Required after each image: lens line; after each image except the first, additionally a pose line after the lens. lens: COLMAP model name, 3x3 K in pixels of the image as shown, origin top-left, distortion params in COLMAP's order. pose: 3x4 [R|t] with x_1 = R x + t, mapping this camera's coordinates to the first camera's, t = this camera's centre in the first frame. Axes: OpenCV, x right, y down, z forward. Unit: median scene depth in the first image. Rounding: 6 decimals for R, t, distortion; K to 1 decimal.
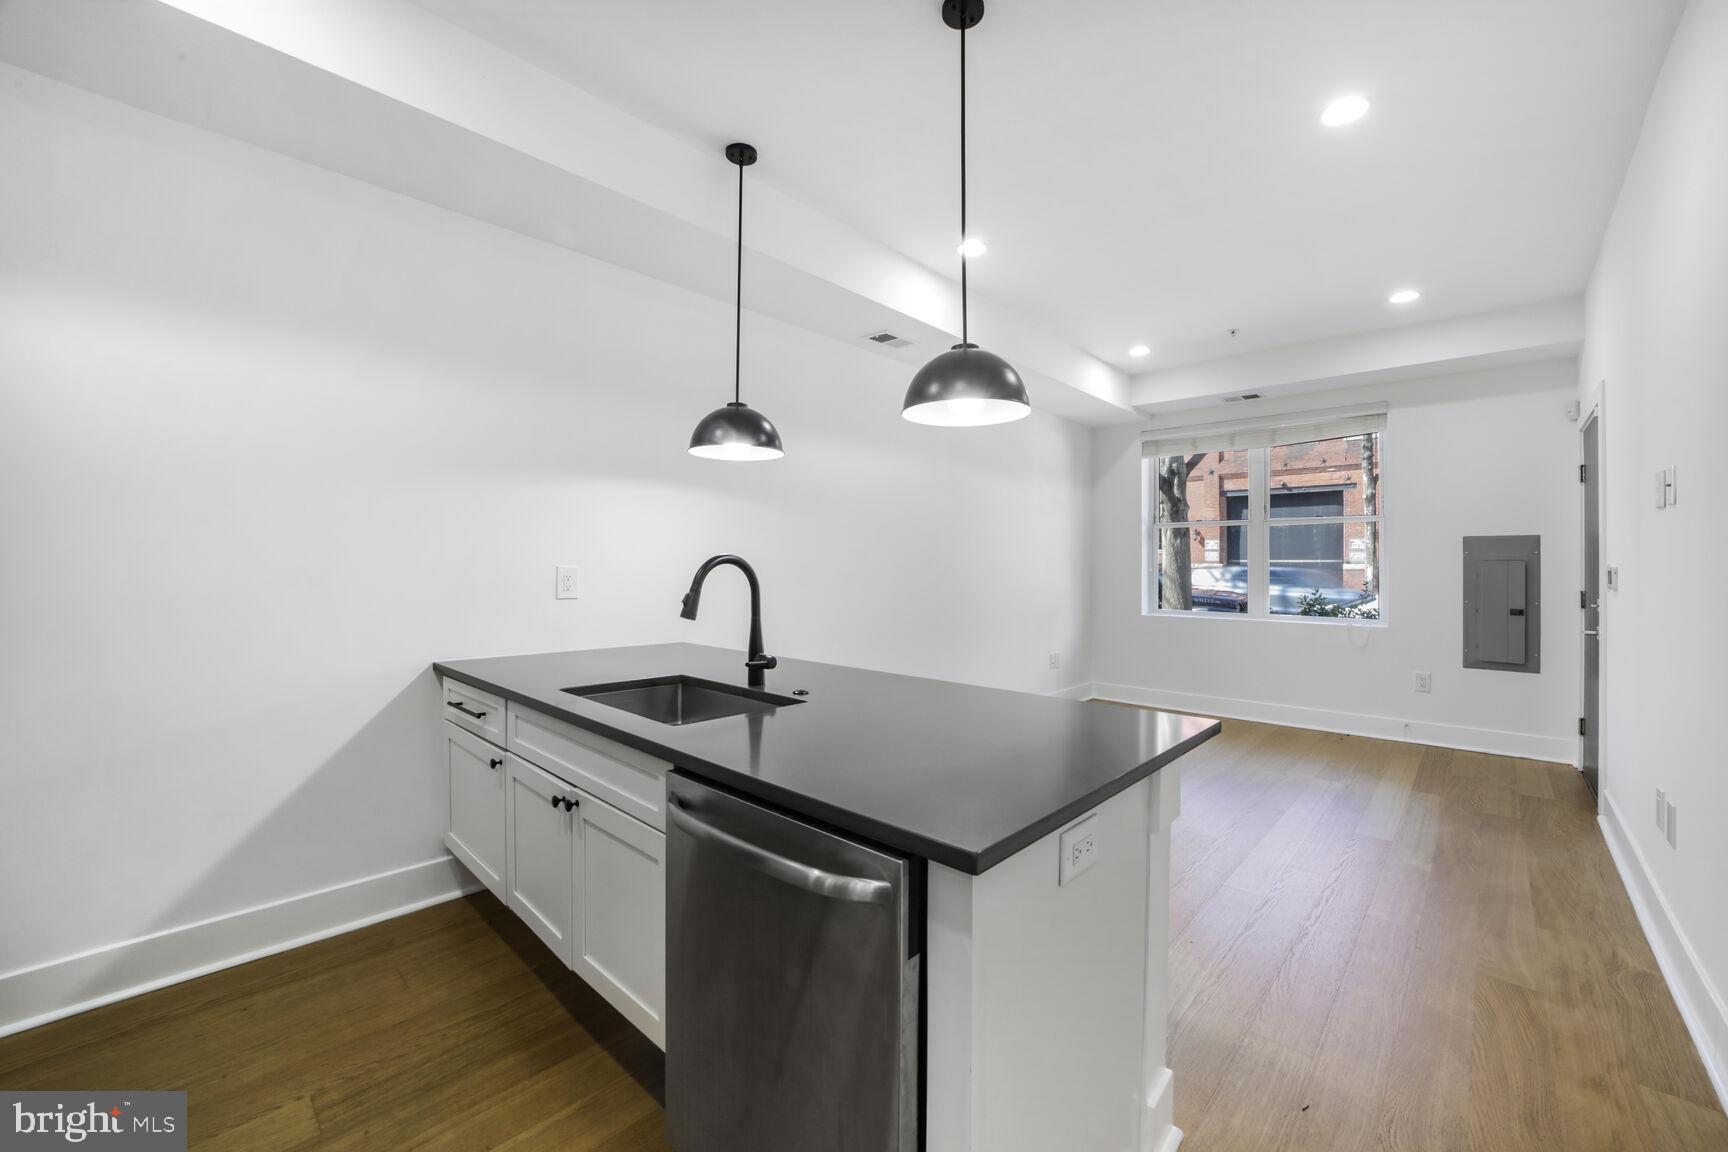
lens RADIAL K [[681.0, 0, 875.8], [0, 681.0, 563.4], [0, 0, 1]] dist [-0.029731, 0.005425]
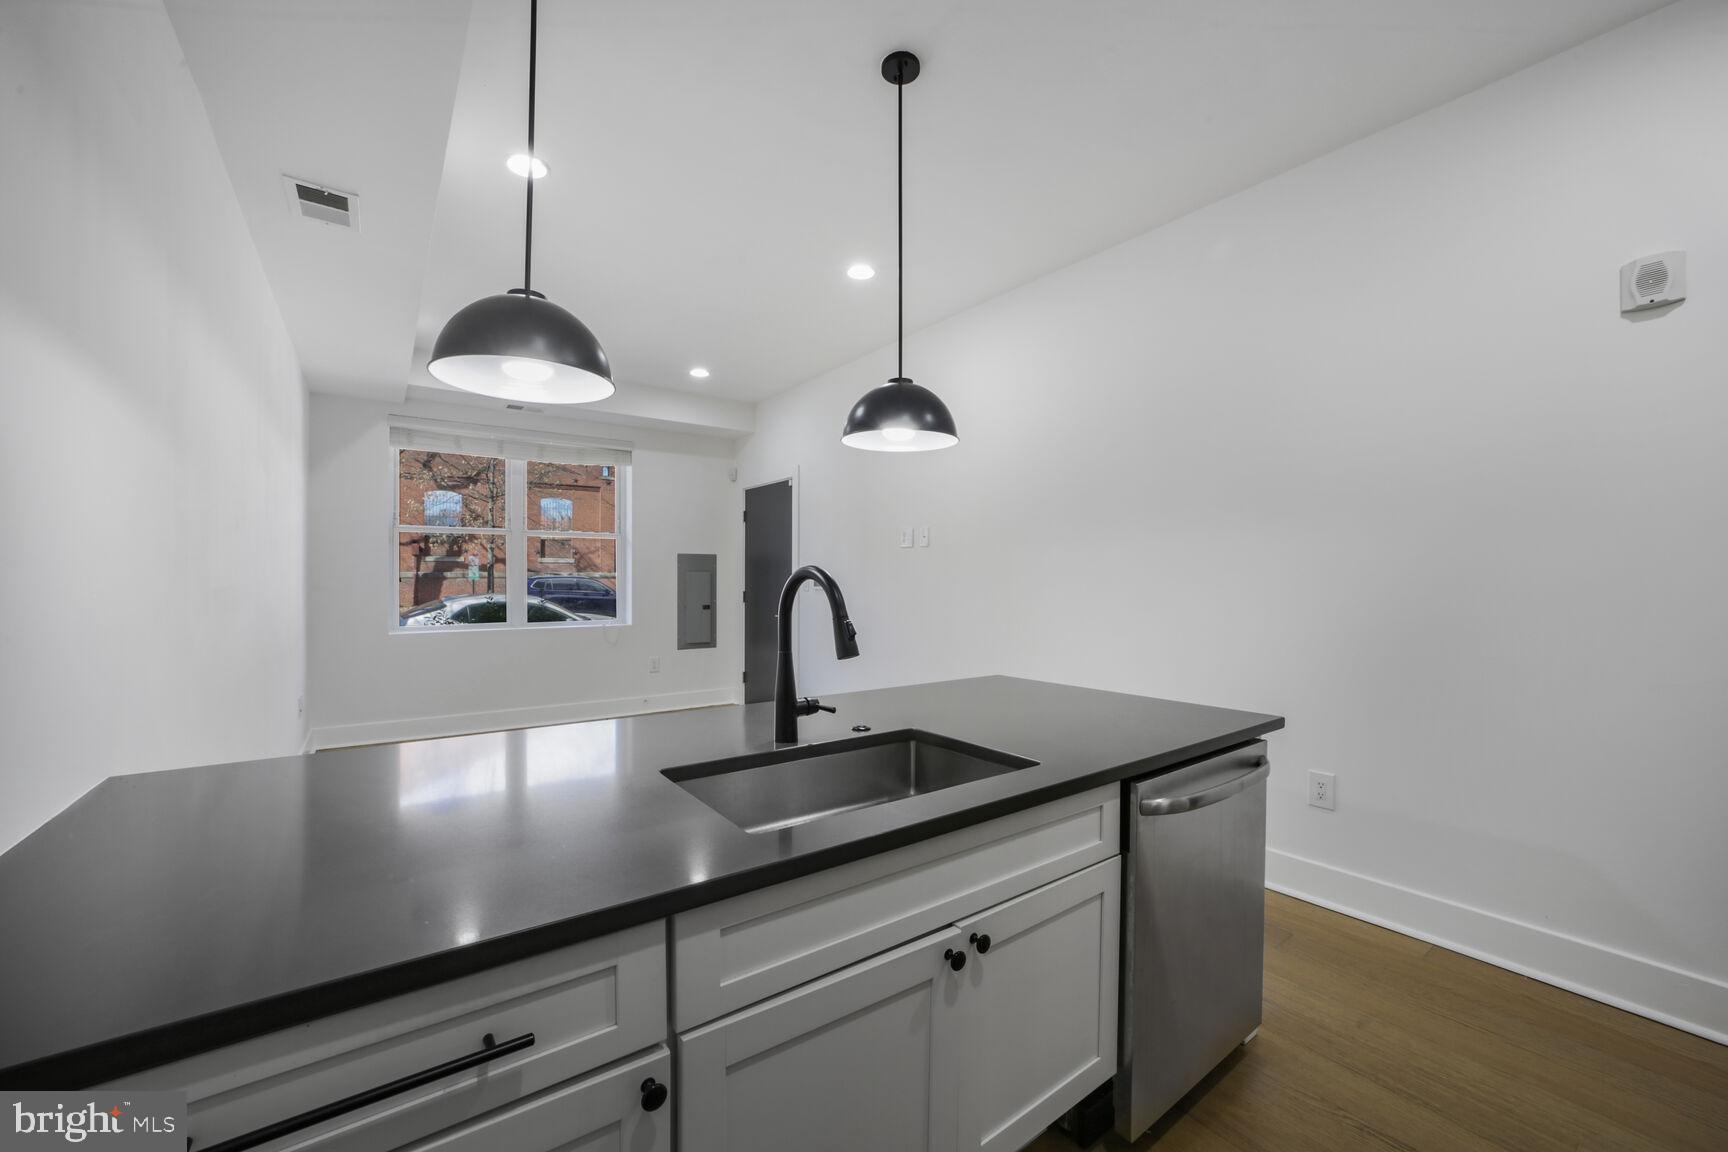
lens RADIAL K [[681.0, 0, 871.5], [0, 681.0, 579.7], [0, 0, 1]] dist [-0.029731, 0.005425]
pose [[0.189912, -0.009374, 0.981756, -0.430201], [-0.003930, 0.999939, 0.010308, -0.003152], [-0.981793, -0.005816, 0.189864, 0.373436]]
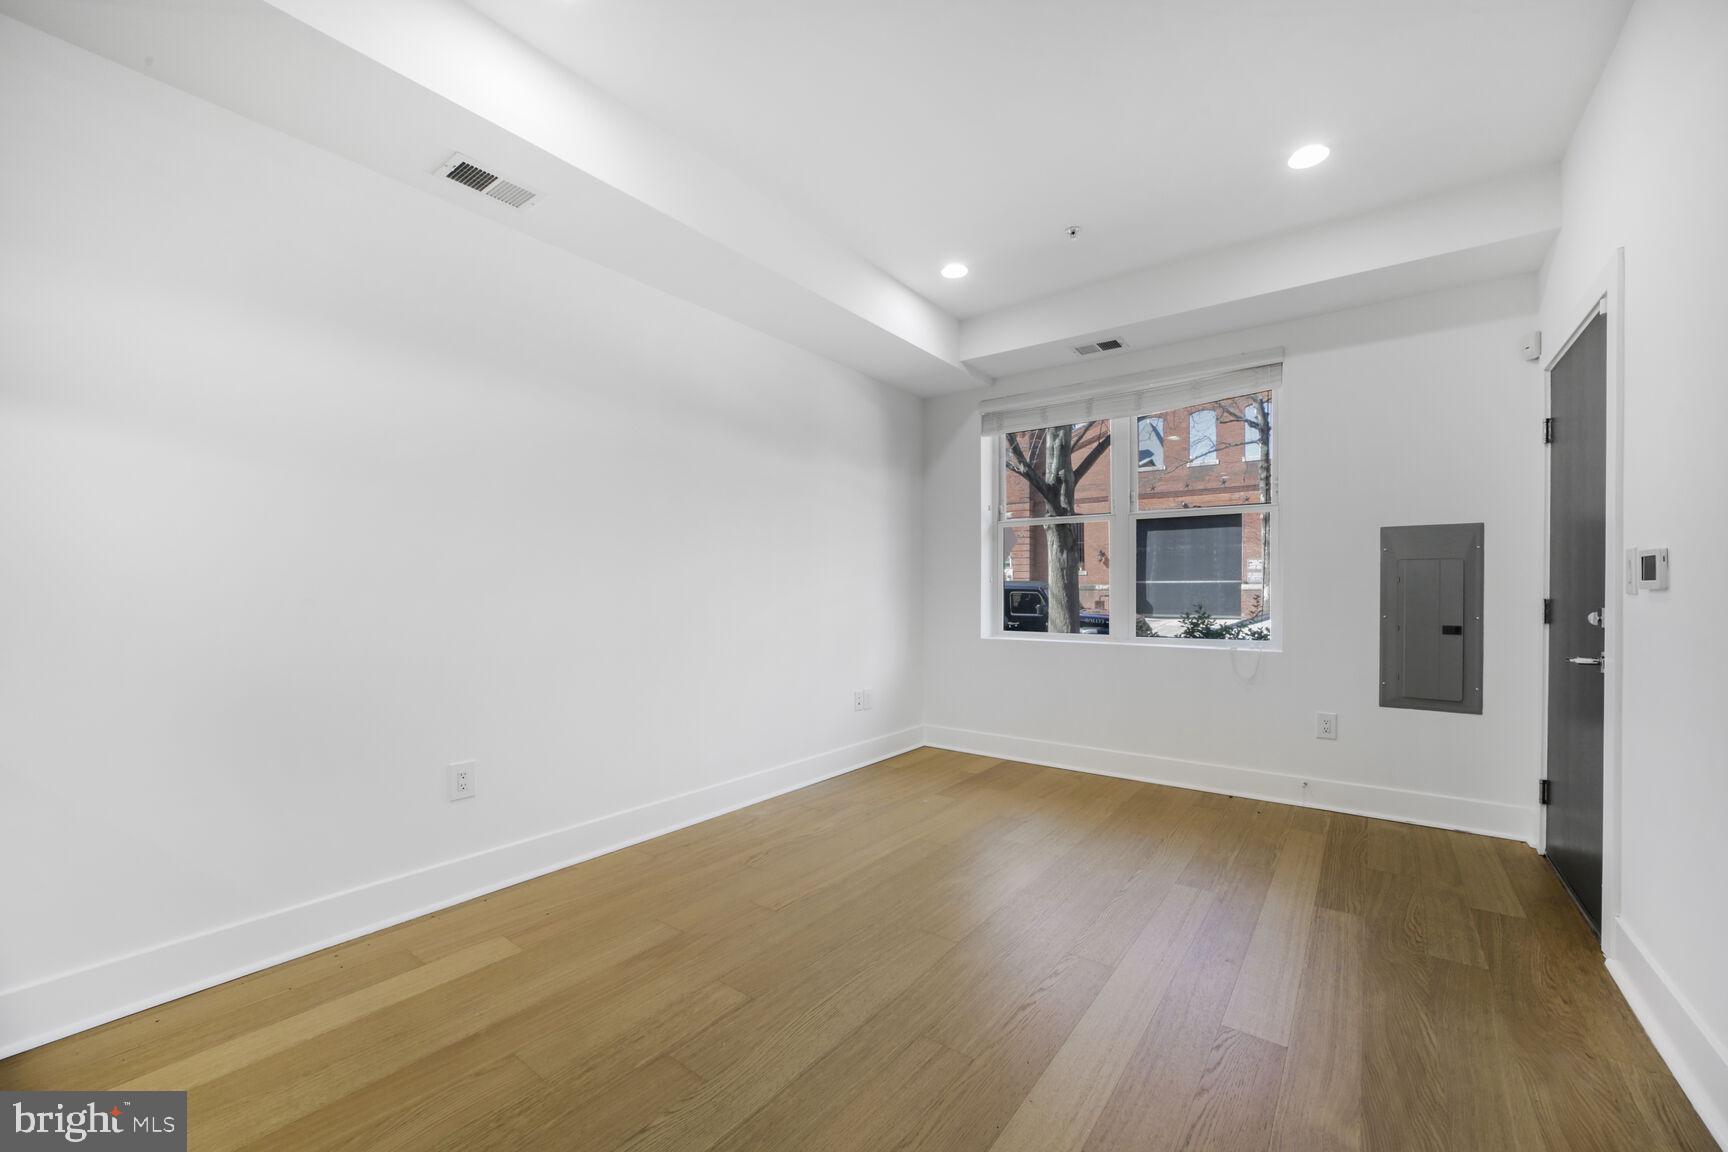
lens RADIAL K [[681.0, 0, 855.7], [0, 681.0, 599.2], [0, 0, 1]] dist [-0.029731, 0.005425]
pose [[0.996246, -0.005892, 0.086372, 0.260180], [0.004480, 0.999853, 0.016529, 0.025452], [-0.086457, -0.016080, 0.996126, 0.340267]]
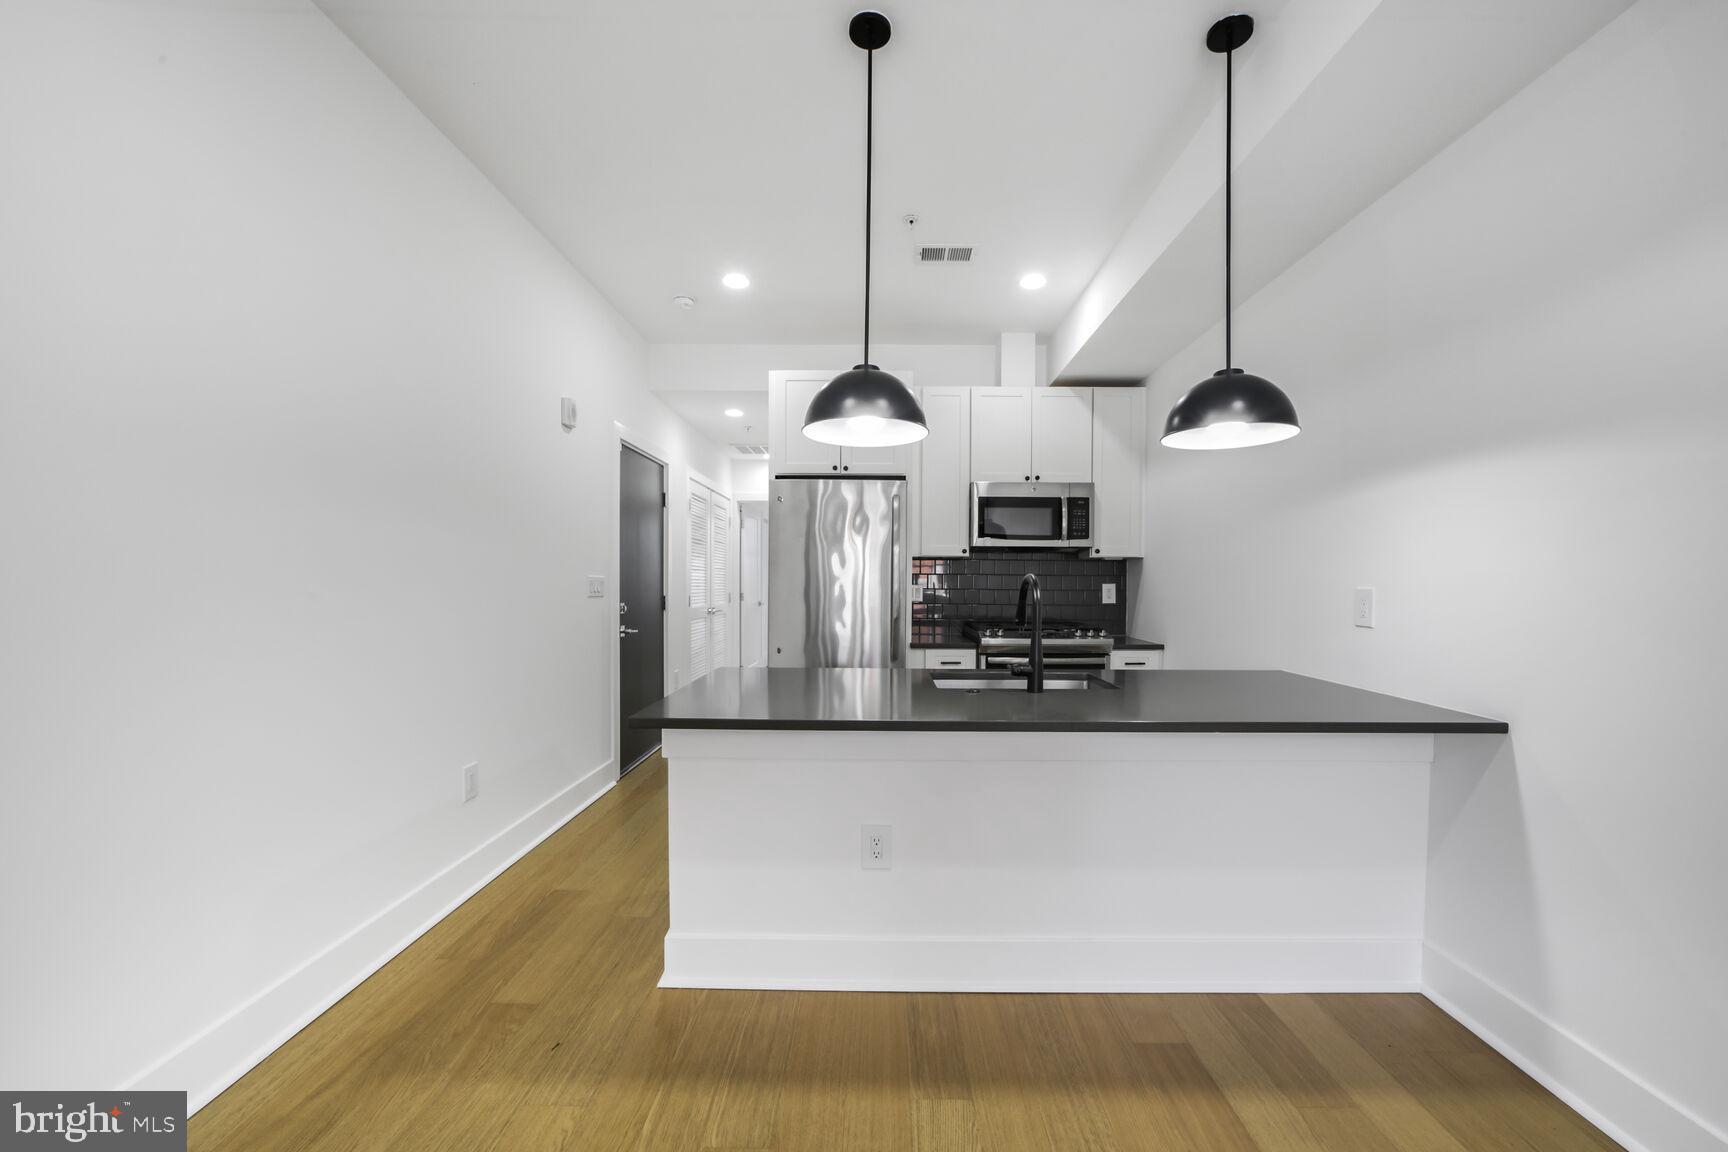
lens RADIAL K [[681.0, 0, 880.2], [0, 681.0, 583.4], [0, 0, 1]] dist [-0.029731, 0.005425]
pose [[-0.748361, -0.008798, -0.663233, 0.347655], [-0.005687, 0.999960, -0.006848, 0.006672], [0.663267, -0.001353, -0.748382, 0.784152]]
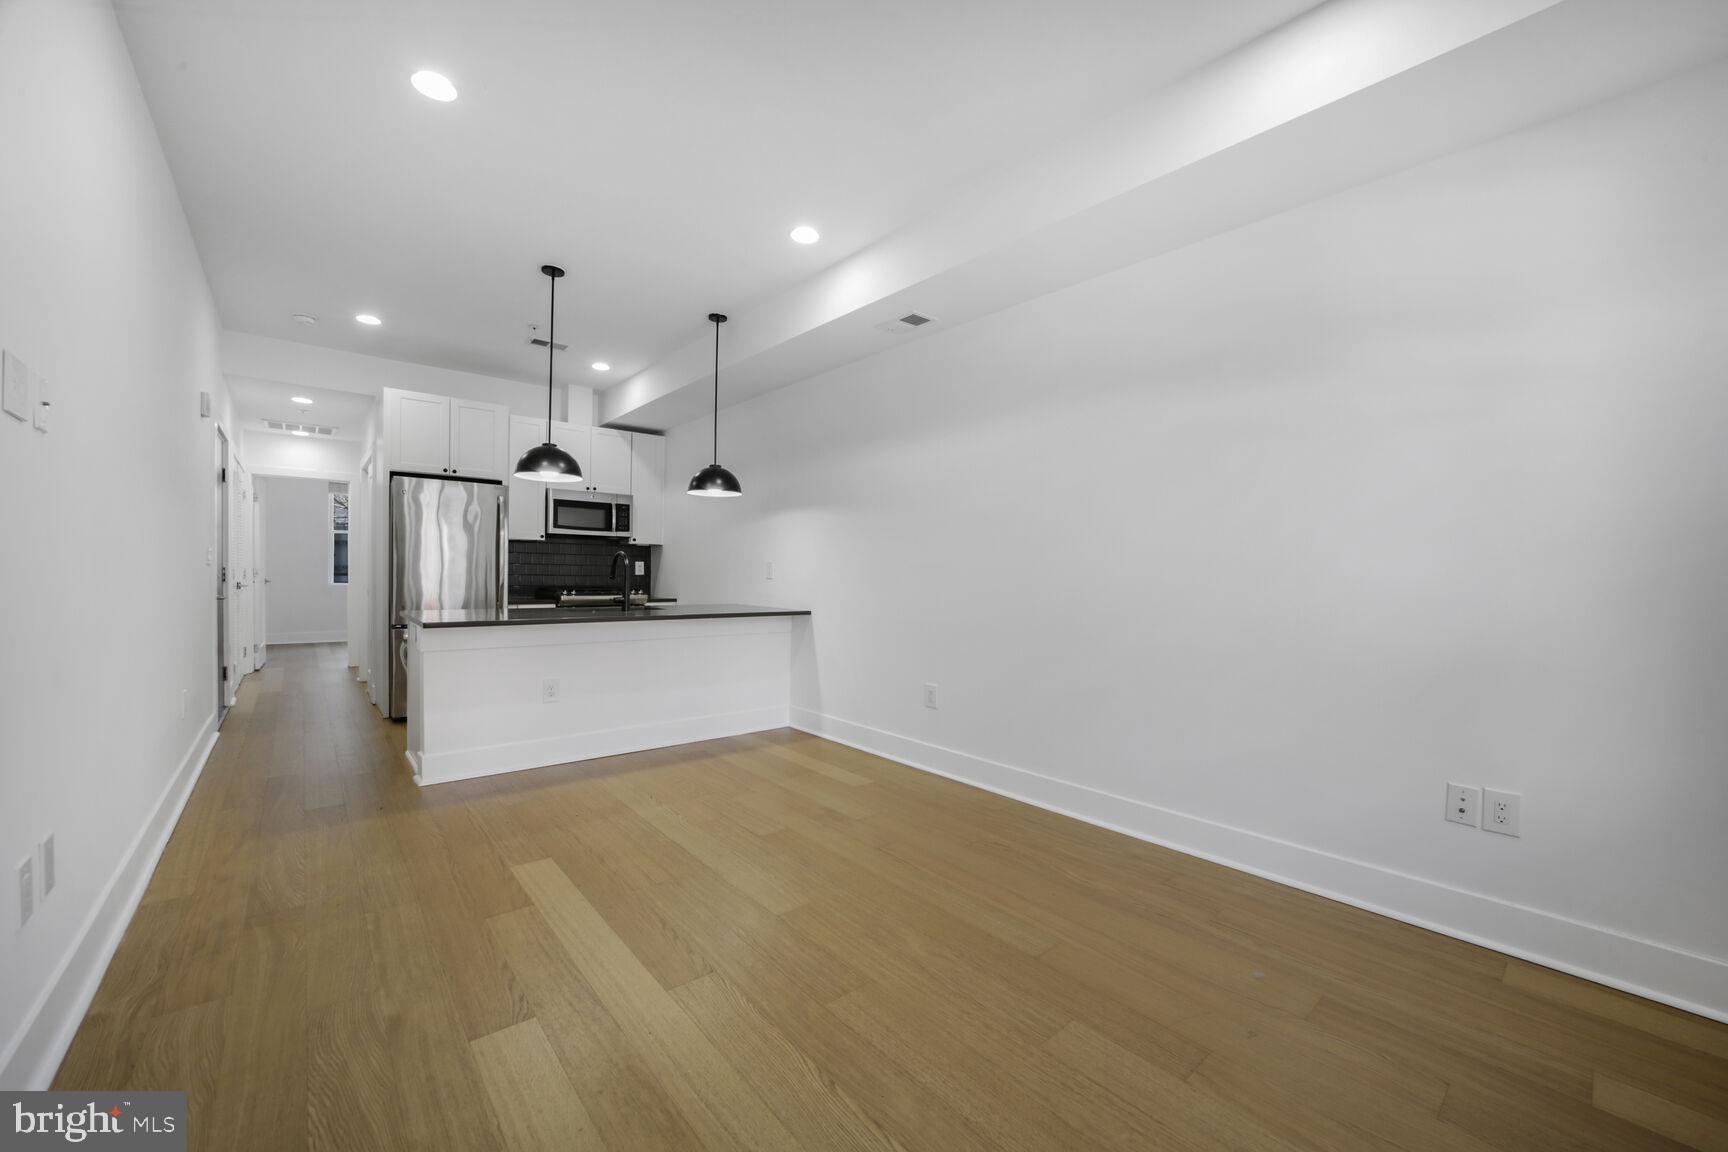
lens RADIAL K [[681.0, 0, 875.0], [0, 681.0, 581.5], [0, 0, 1]] dist [-0.029731, 0.005425]
pose [[-0.125679, 0.005197, -0.992057, 0.891233], [-0.007676, 0.999951, 0.006211, 0.030735], [0.992041, 0.008395, -0.125633, 0.978838]]
